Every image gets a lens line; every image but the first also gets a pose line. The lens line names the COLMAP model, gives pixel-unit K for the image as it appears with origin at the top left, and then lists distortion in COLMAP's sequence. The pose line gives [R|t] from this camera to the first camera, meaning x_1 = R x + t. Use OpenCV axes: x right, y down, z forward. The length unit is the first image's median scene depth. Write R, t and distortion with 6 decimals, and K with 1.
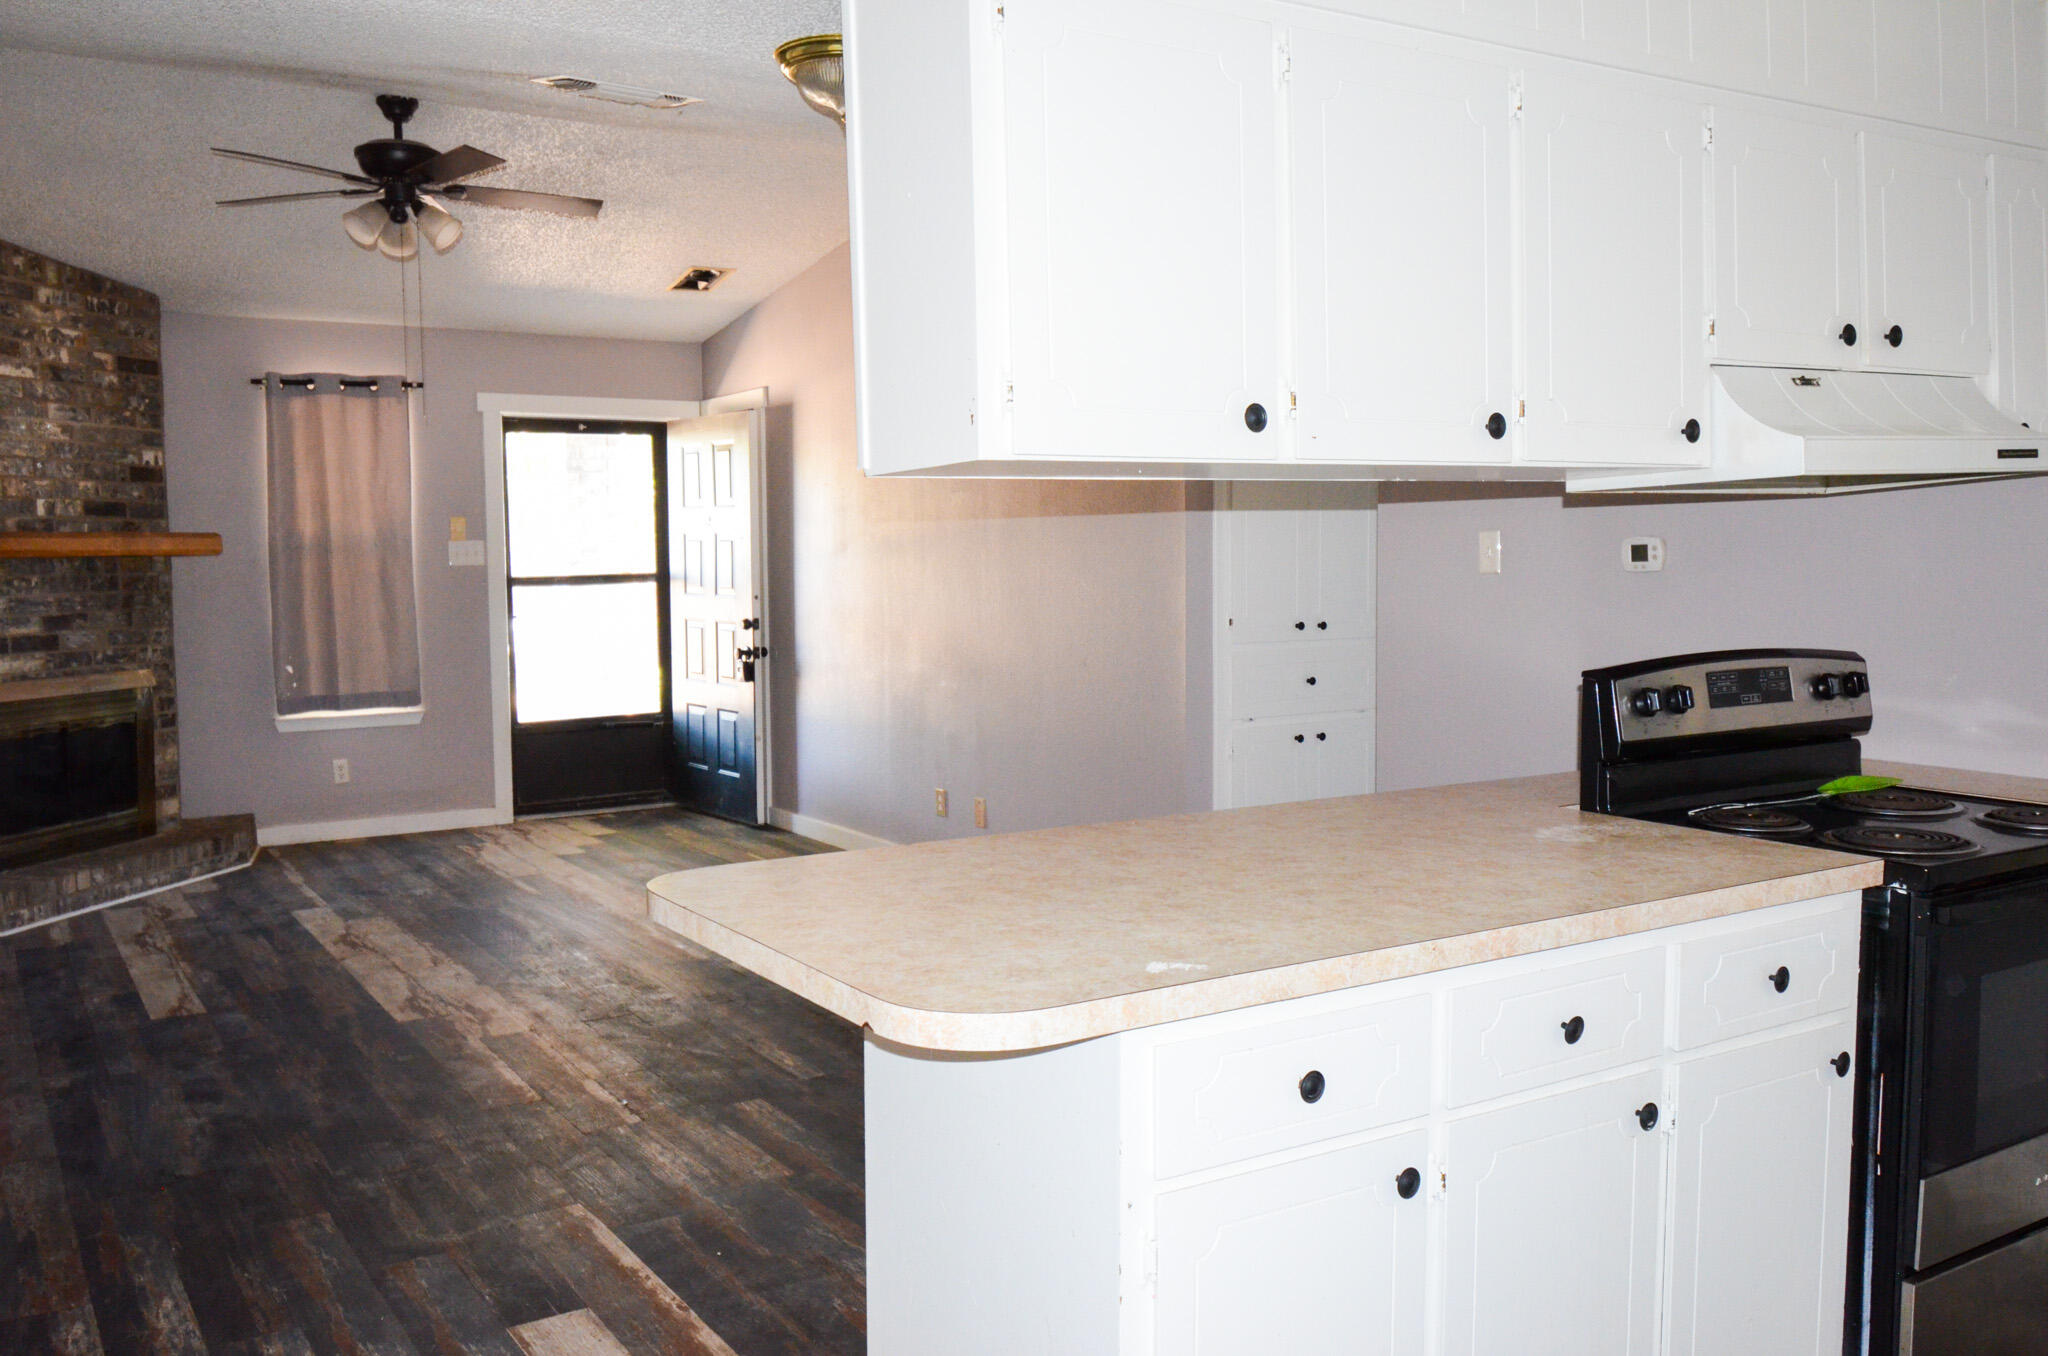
lens RADIAL K [[1695.2, 0, 1024.0], [0, 1695.2, 678.0], [0, 0, 1]] dist [0.001947, -0.022013]
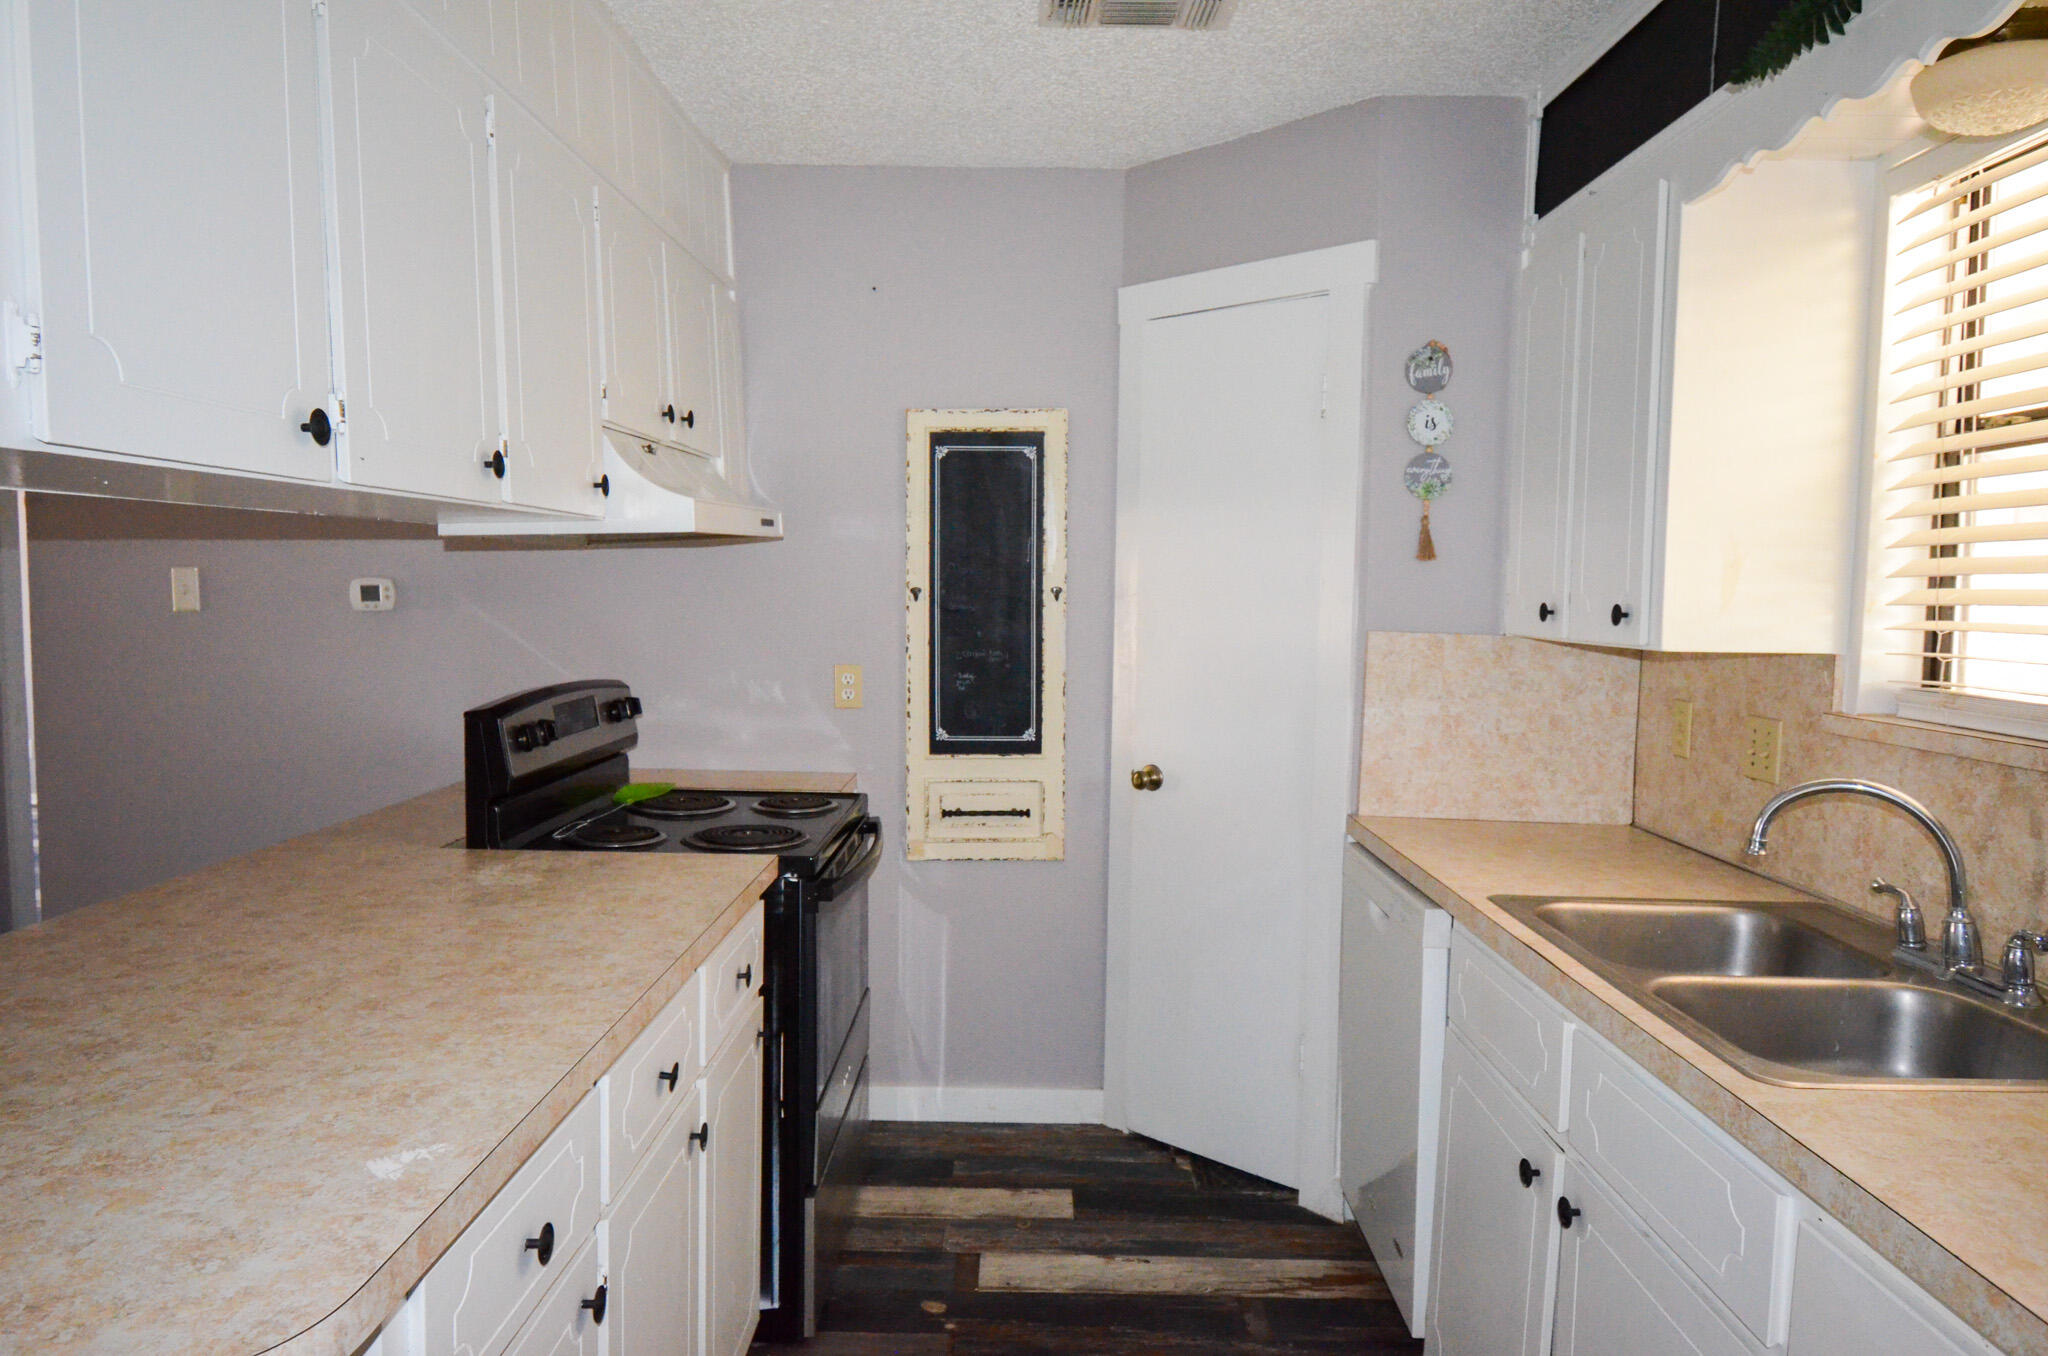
lens RADIAL K [[1320.1, 0, 1024.0], [0, 1320.1, 678.0], [0, 0, 1]] dist [0.005804, -0.025792]
pose [[0.546225, -0.040603, 0.836654, -0.149615], [0.045798, 0.998778, 0.018571, -0.023963], [-0.836386, 0.028173, 0.547417, 0.286678]]
